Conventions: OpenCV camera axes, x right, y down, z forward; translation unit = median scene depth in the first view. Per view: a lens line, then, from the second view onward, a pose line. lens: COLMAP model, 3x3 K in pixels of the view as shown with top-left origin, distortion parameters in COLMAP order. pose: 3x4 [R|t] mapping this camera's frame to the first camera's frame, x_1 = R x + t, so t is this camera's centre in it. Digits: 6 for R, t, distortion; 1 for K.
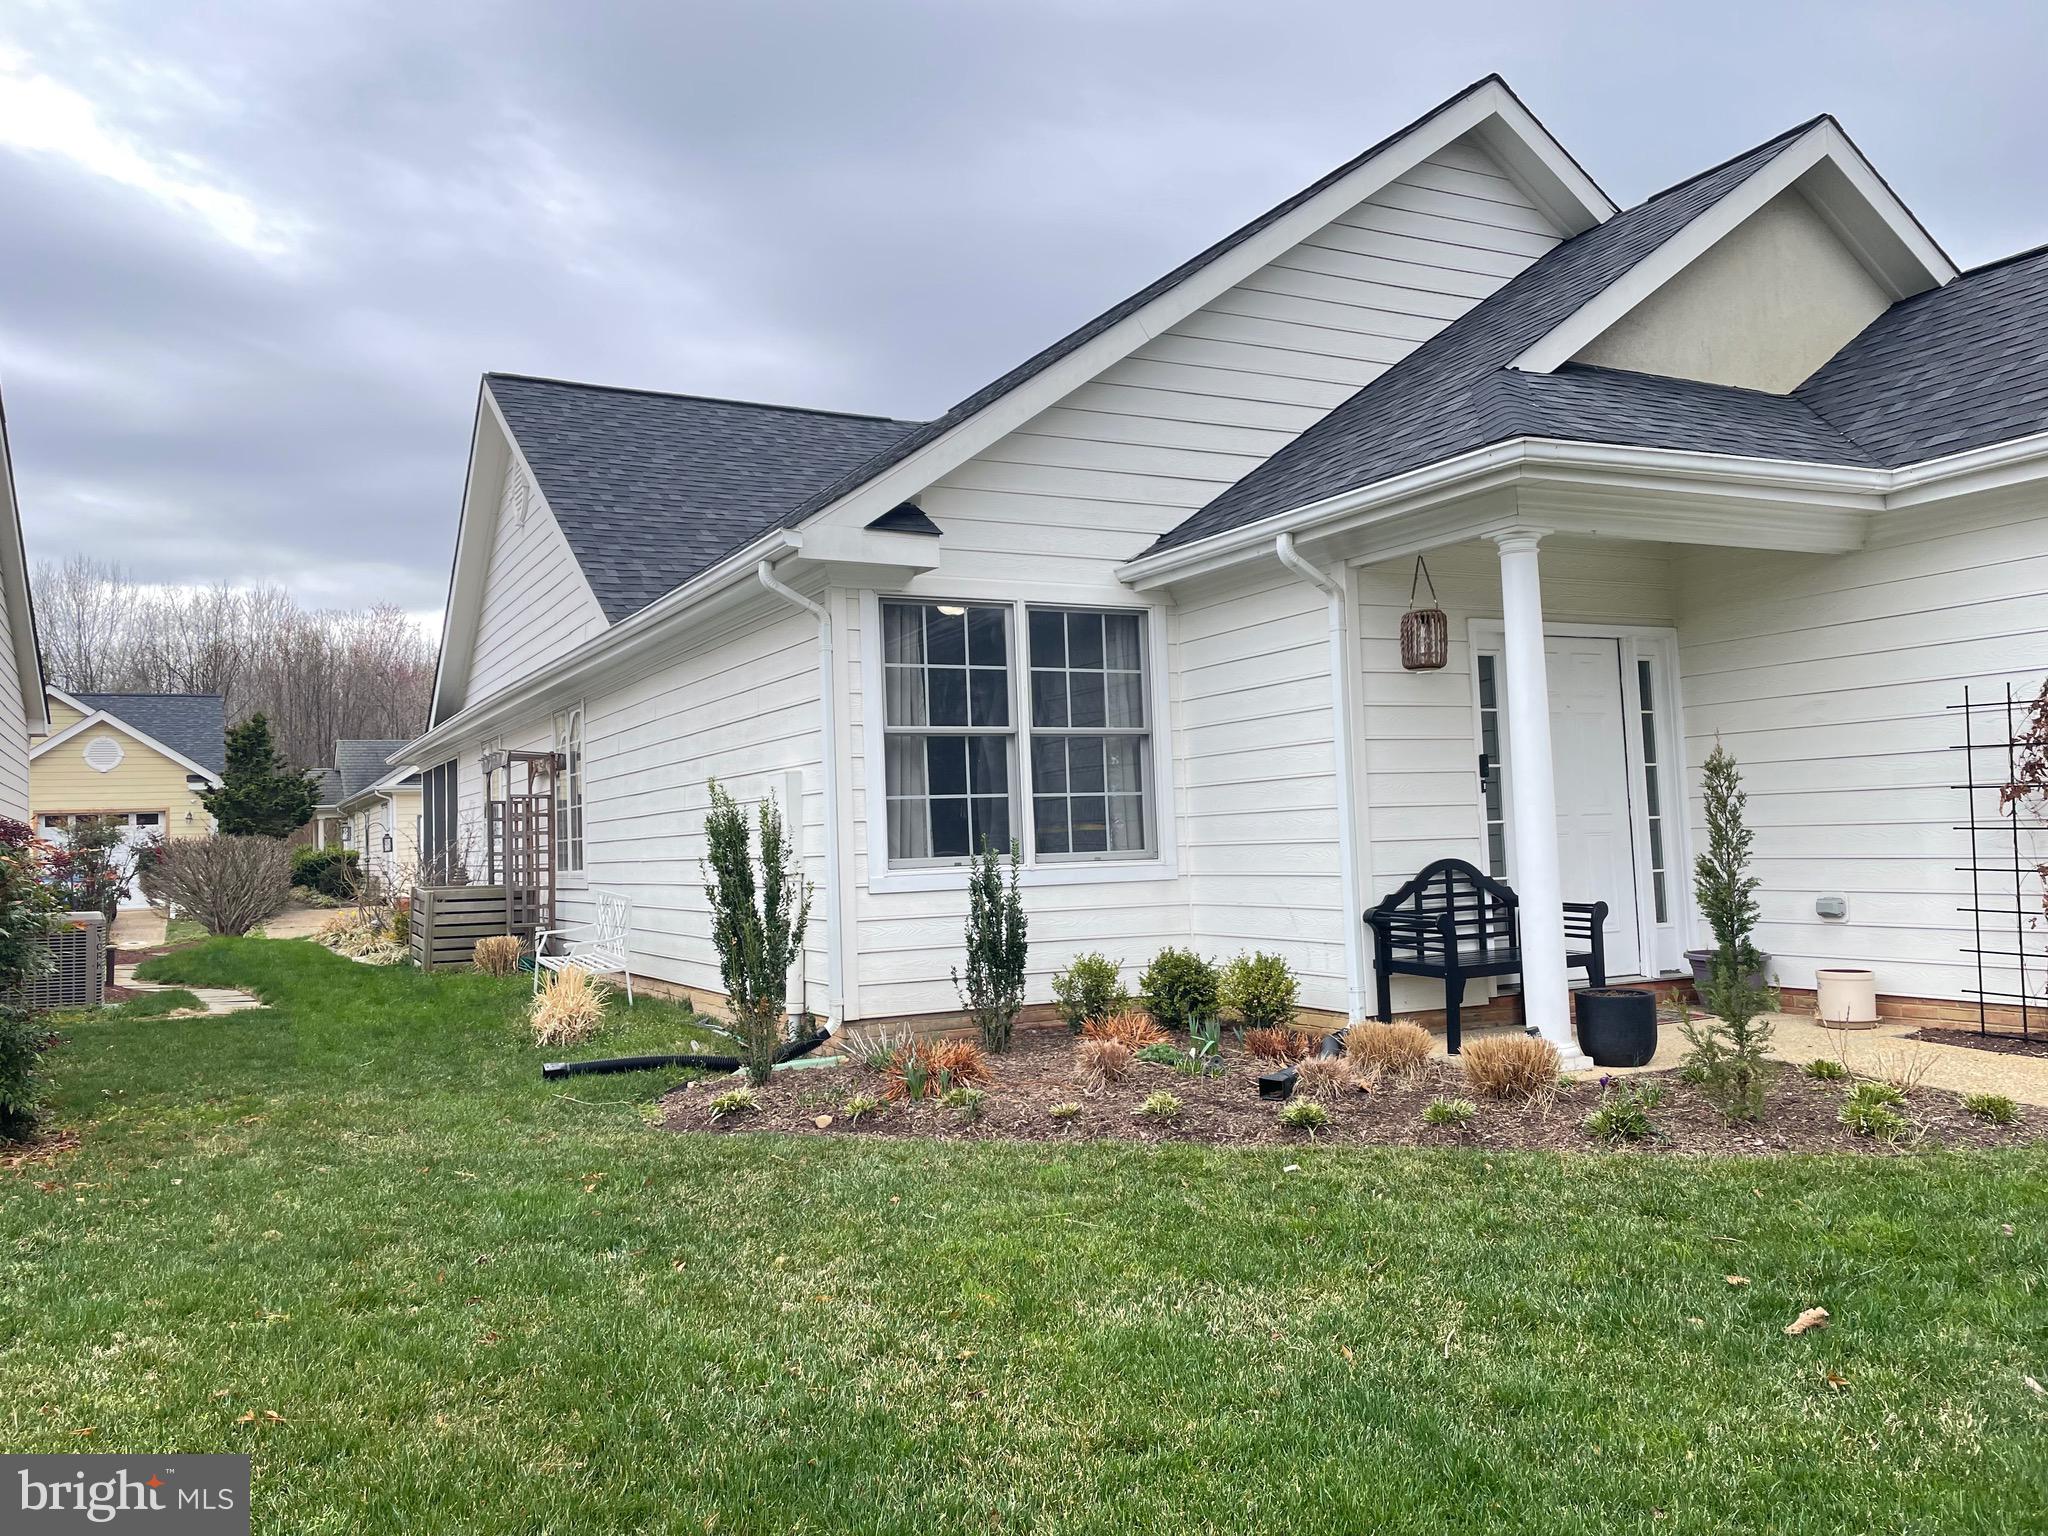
lens RADIAL K [[1545.2, 0, 979.3], [0, 1545.2, 746.2], [0, 0, 1]] dist [0.077063, -0.092158]
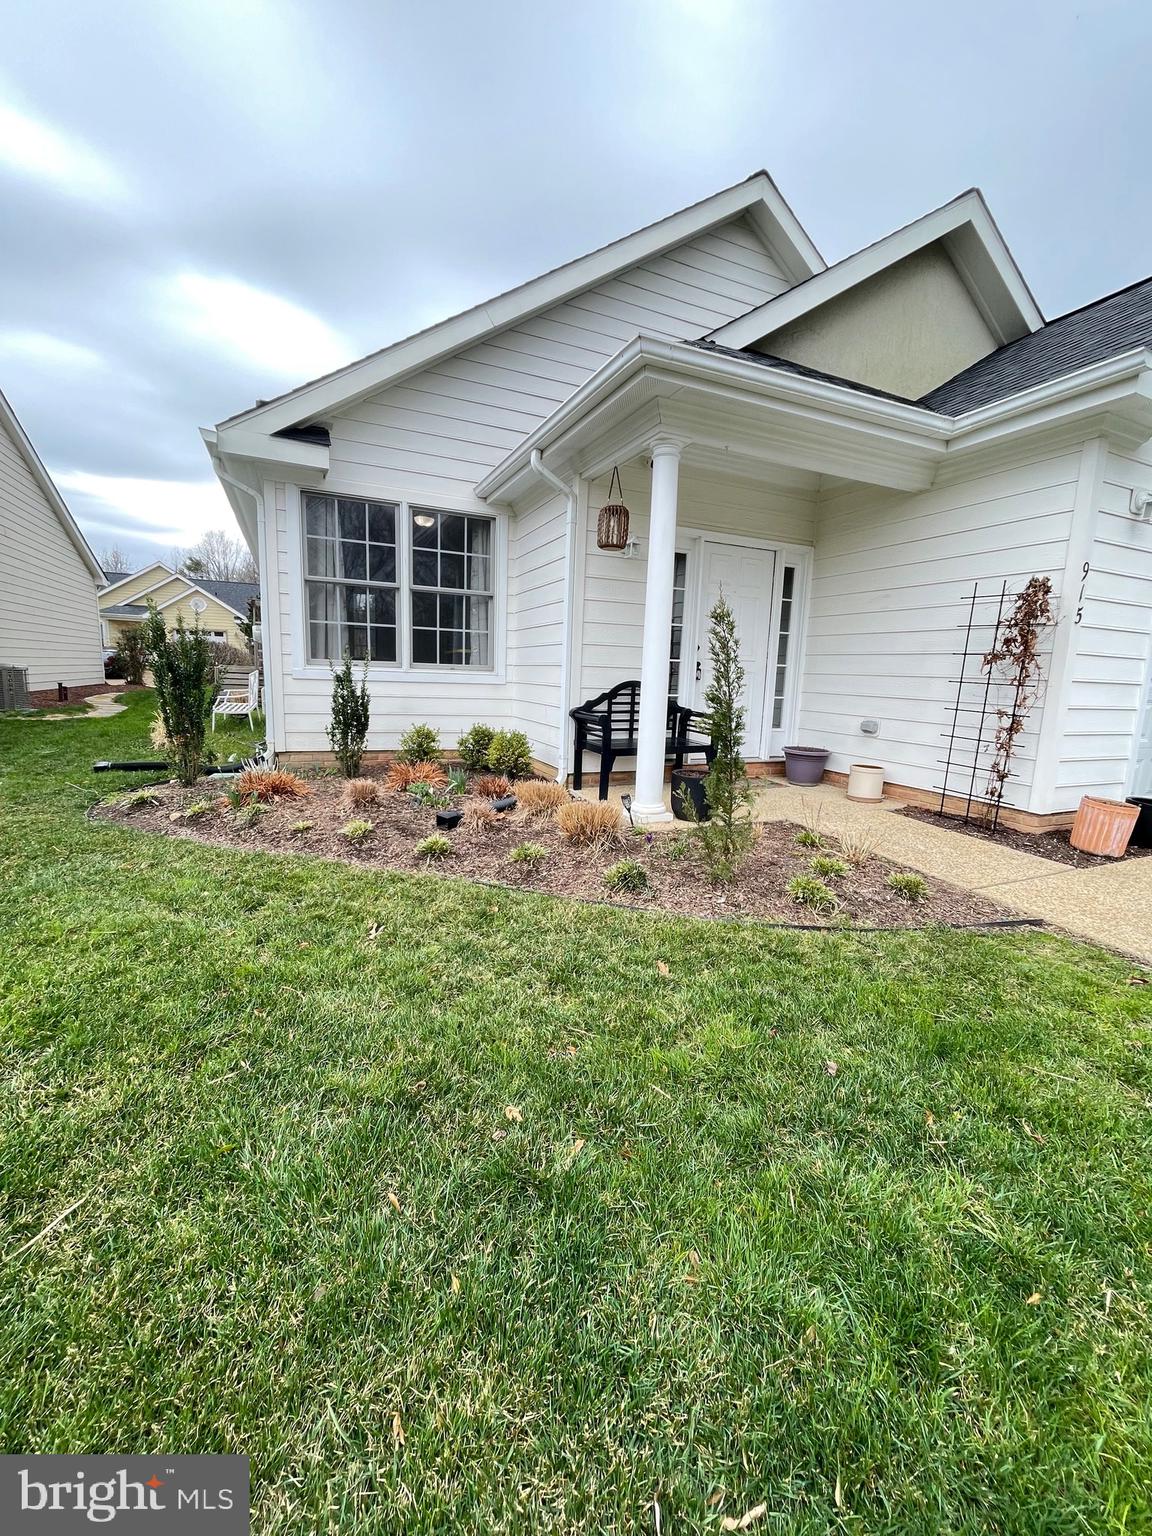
lens RADIAL K [[616.3, 0, 570.0], [0, 616.3, 771.1], [0, 0, 1]] dist [-0.007926, 0.000743]
pose [[0.996002, 0.075933, -0.047050, 0.265348], [-0.063577, 0.972569, 0.223757, 0.024714], [0.062750, -0.219871, 0.973509, 0.348444]]
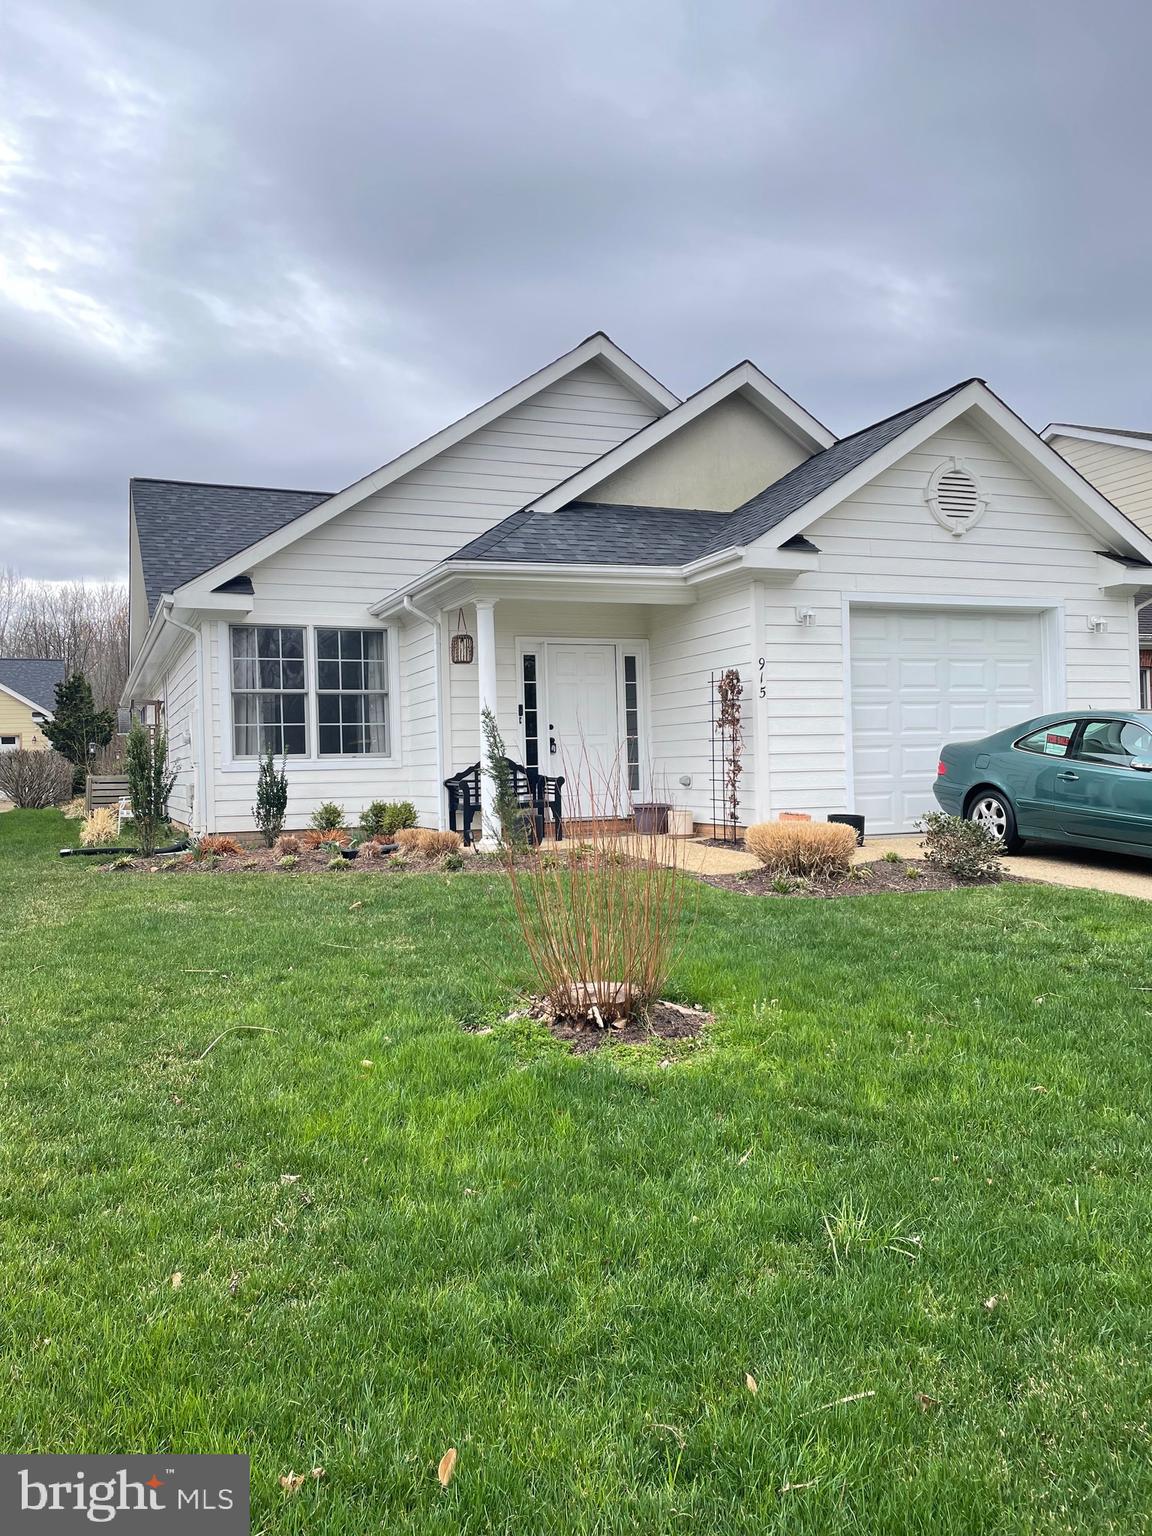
lens RADIAL K [[1158.9, 0, 570.8], [0, 1158.9, 761.4], [0, 0, 1]] dist [0.077063, -0.092158]
pose [[0.996840, 0.005772, -0.079229, 0.506452], [-0.001070, 0.998242, 0.059259, -0.010130], [0.079431, -0.058987, 0.995094, -0.488900]]
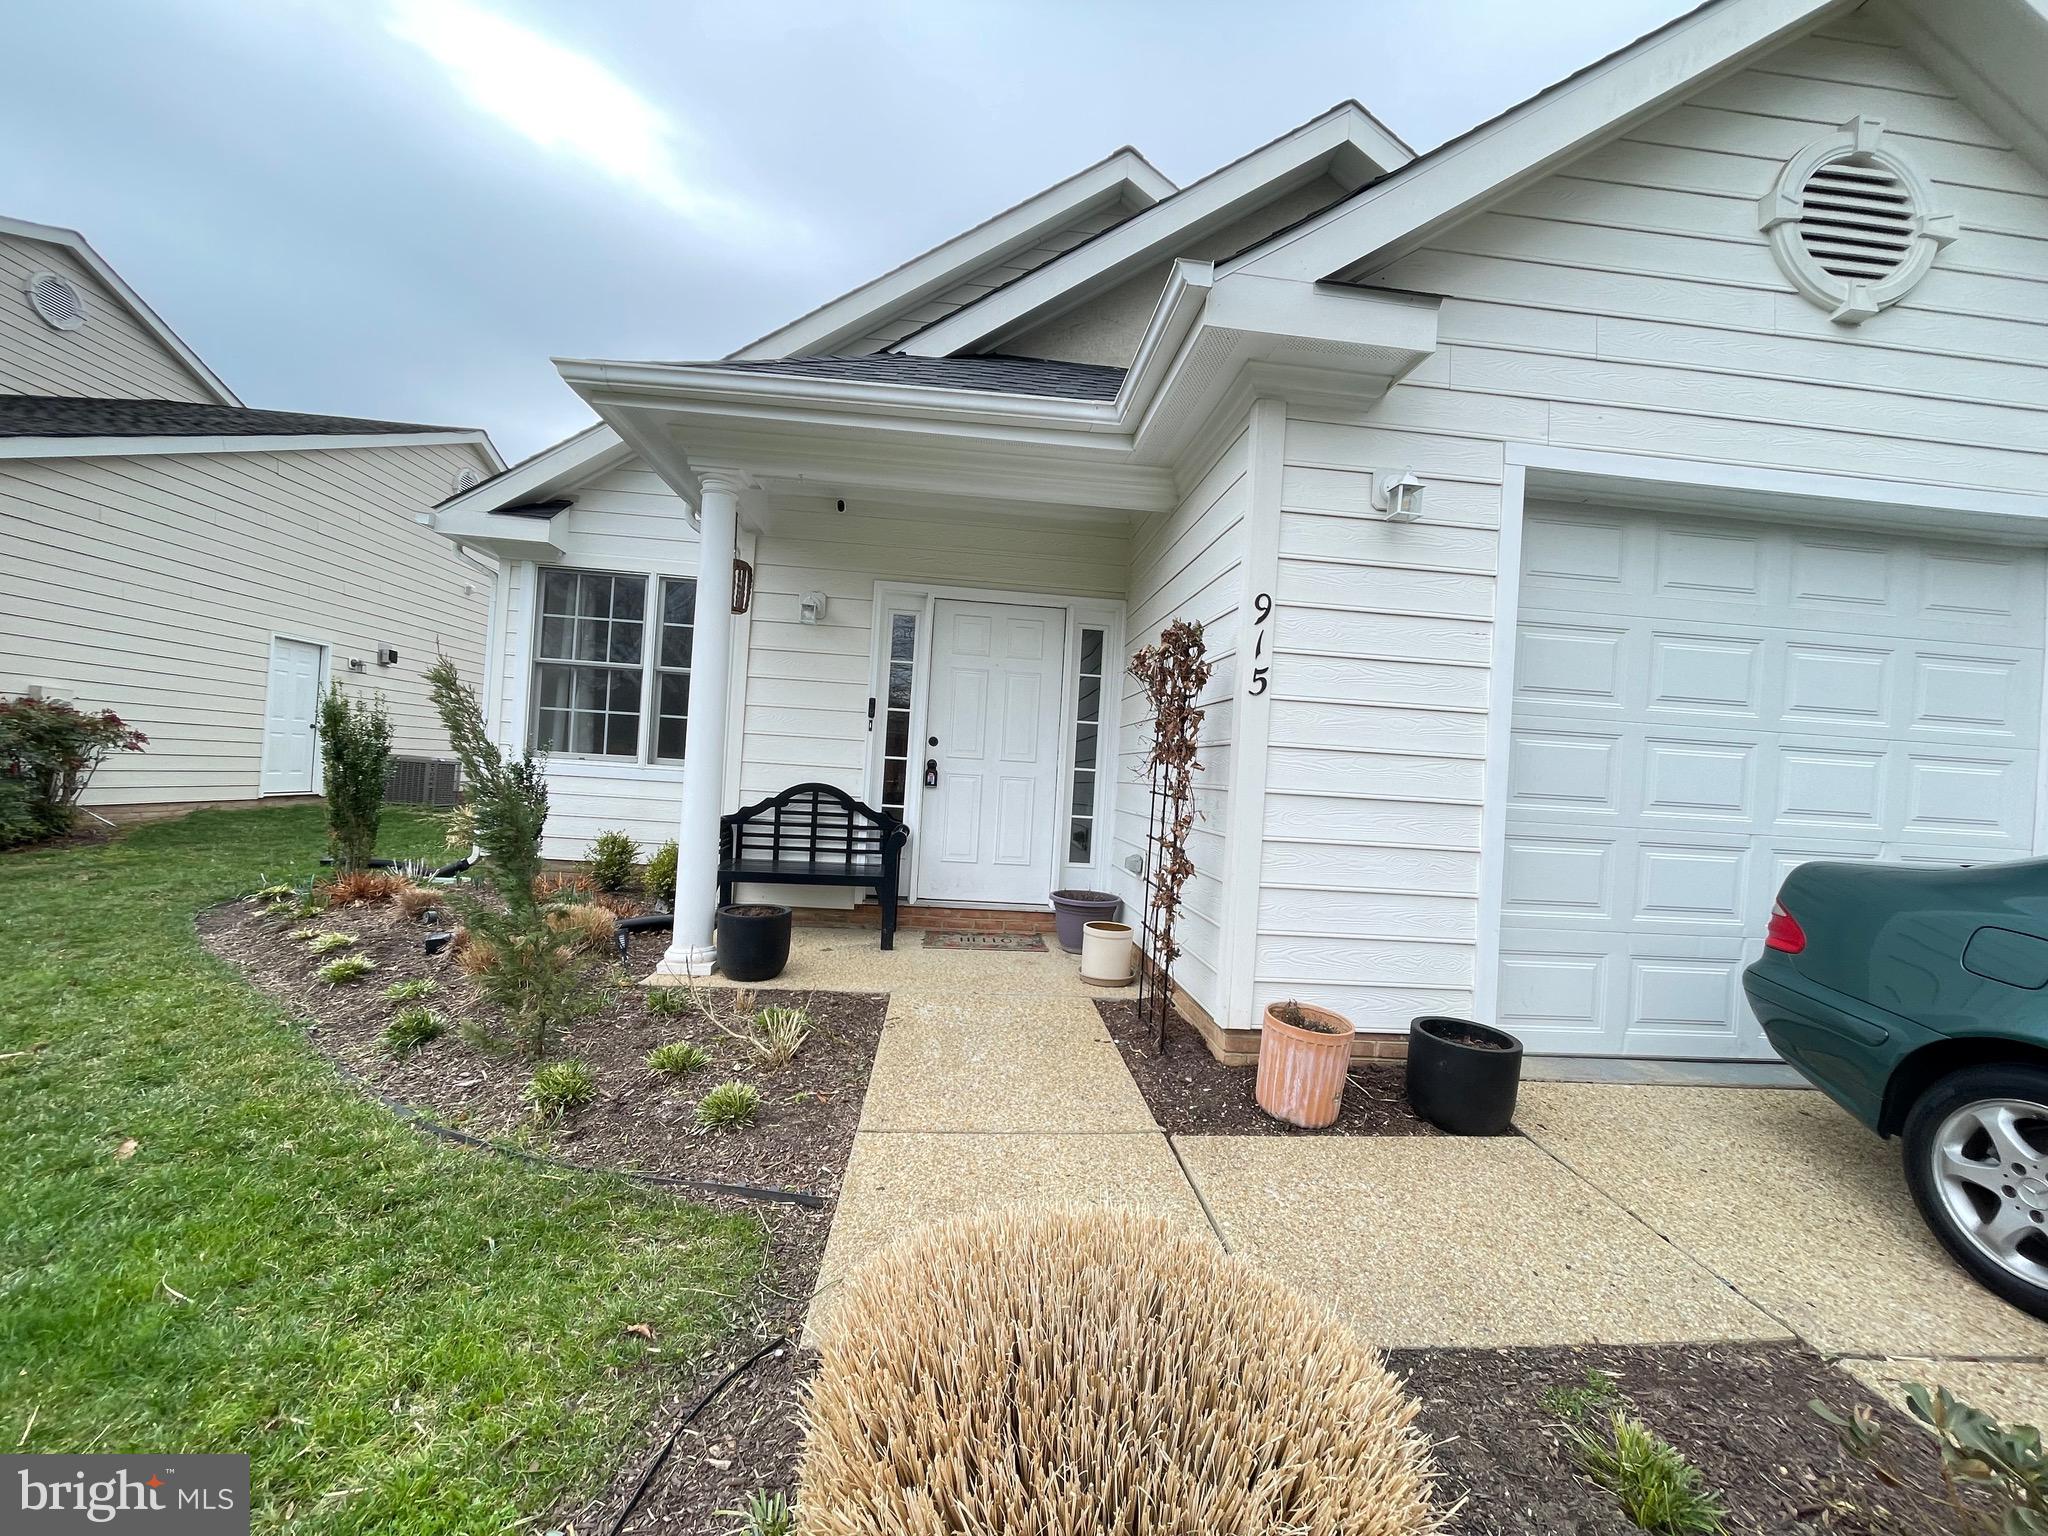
lens RADIAL K [[821.7, 0, 1038.2], [0, 821.7, 769.5], [0, 0, 1]] dist [-0.007926, 0.000743]
pose [[0.924807, 0.085917, -0.370608, 0.667466], [-0.068202, 0.995825, 0.060669, 0.013004], [0.374274, -0.030831, 0.926806, 0.475517]]
